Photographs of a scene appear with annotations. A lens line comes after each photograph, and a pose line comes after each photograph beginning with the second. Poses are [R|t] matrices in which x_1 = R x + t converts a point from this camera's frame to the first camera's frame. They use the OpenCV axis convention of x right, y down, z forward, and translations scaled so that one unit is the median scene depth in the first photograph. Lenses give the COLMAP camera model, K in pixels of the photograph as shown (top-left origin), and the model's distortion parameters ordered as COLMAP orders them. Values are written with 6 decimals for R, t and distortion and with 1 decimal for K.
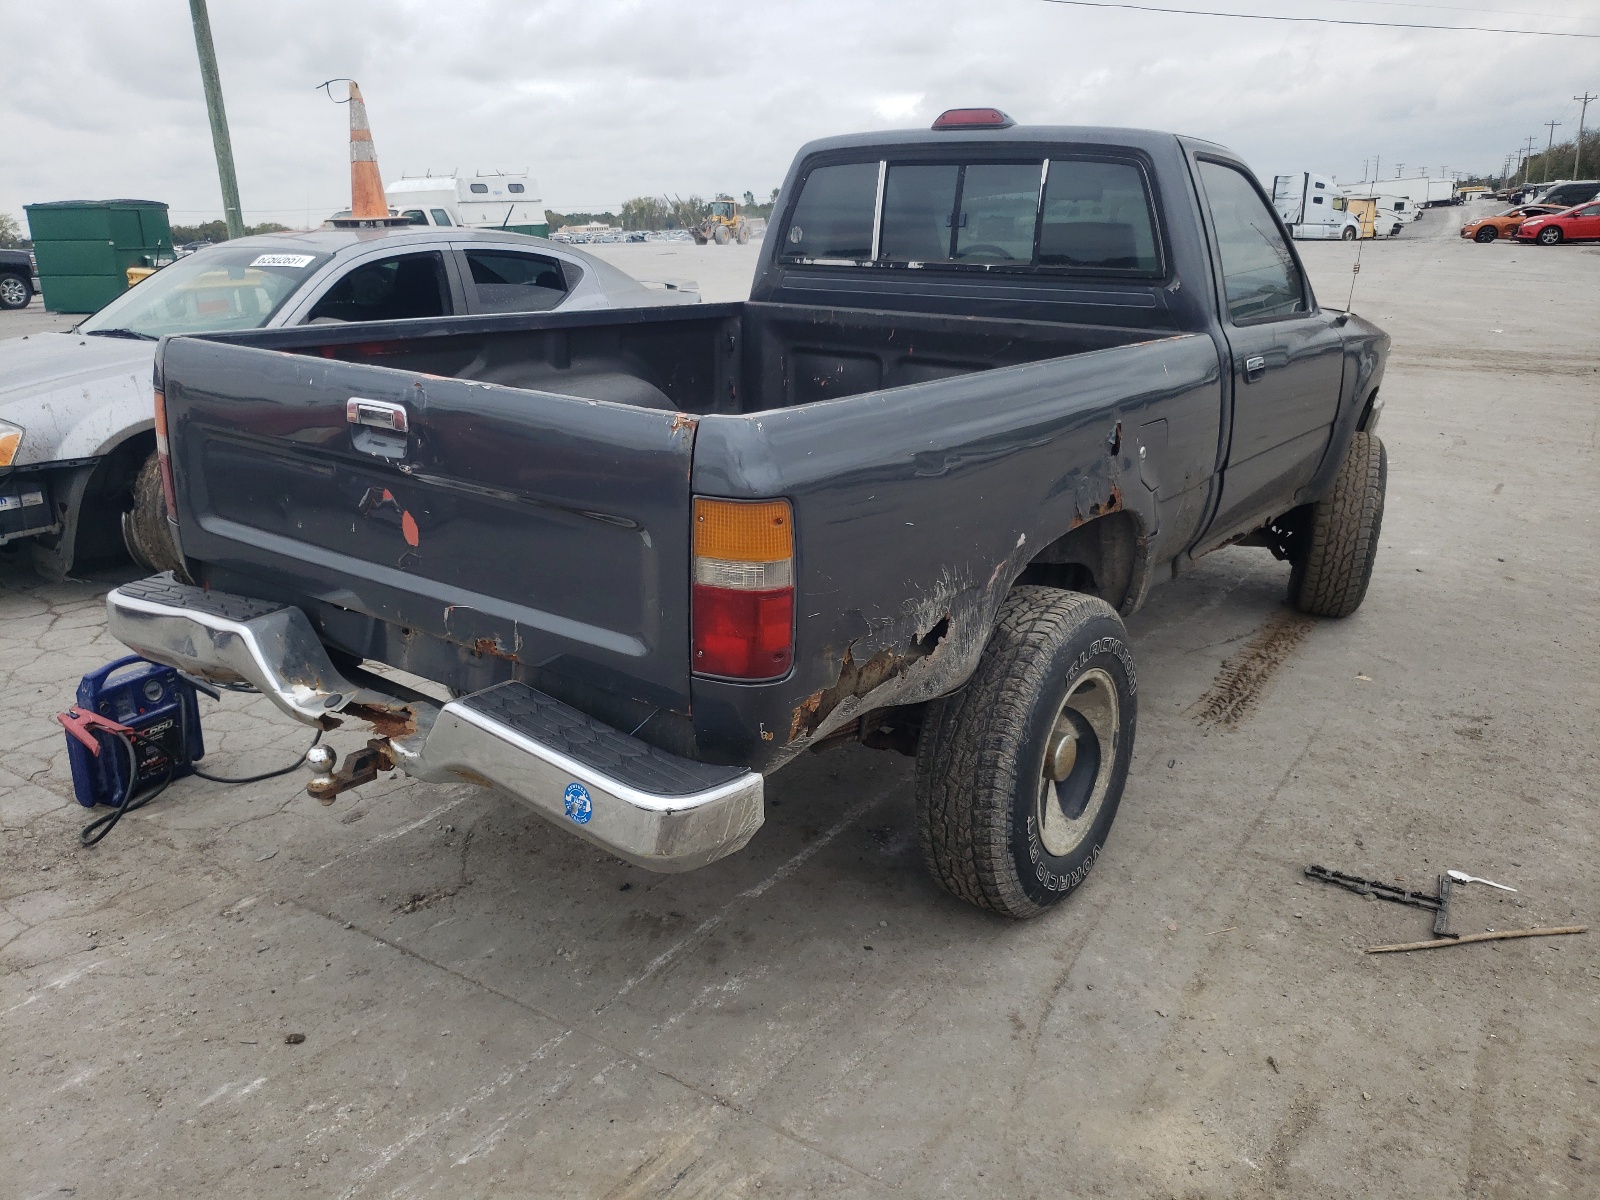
lens RADIAL K [[1231.5, 0, 800.0], [0, 1231.5, 600.0], [0, 0, 1]] dist [0.008332, 0.001449]
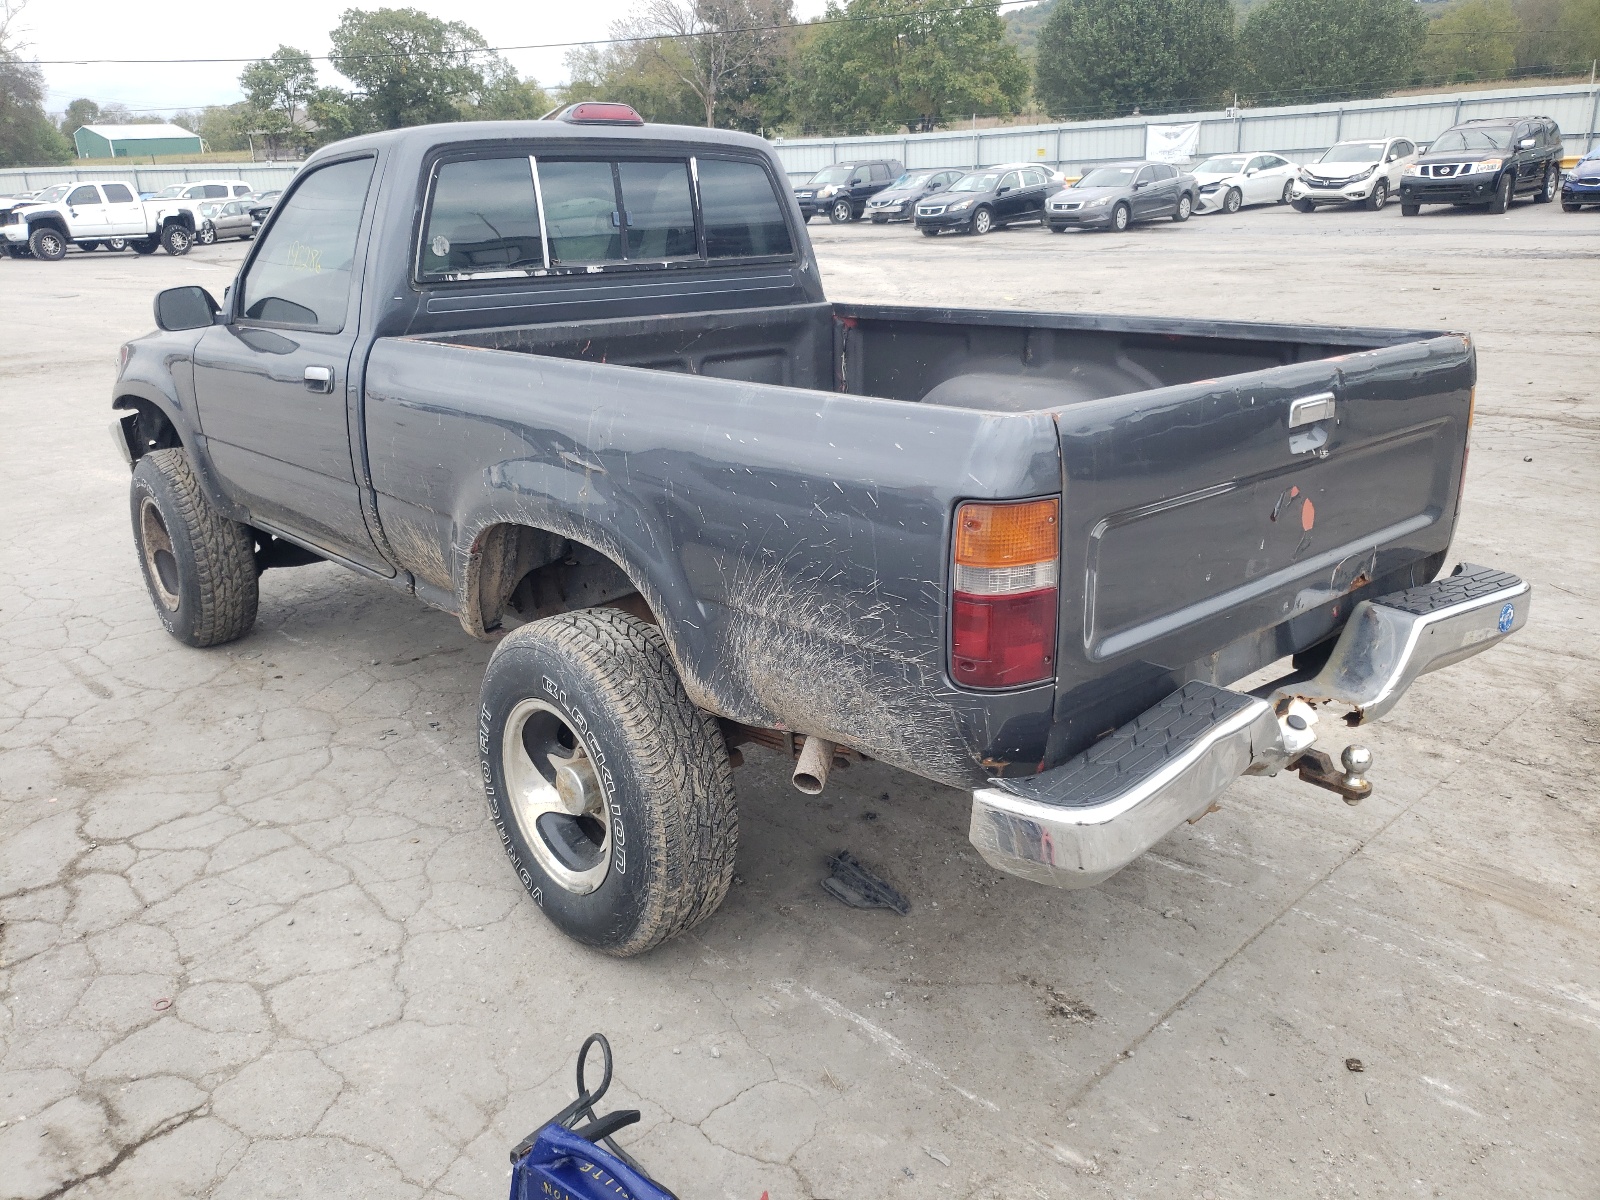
lens RADIAL K [[1232.7, 0, 807.3], [0, 1232.7, 576.0], [0, 0, 1]] dist [0.013235, -0.000919]
pose [[0.214427, -0.291359, 0.932272, -0.829229], [0.322117, 0.922169, 0.214114, -0.212656], [-0.922096, 0.254389, 0.291589, 0.661410]]
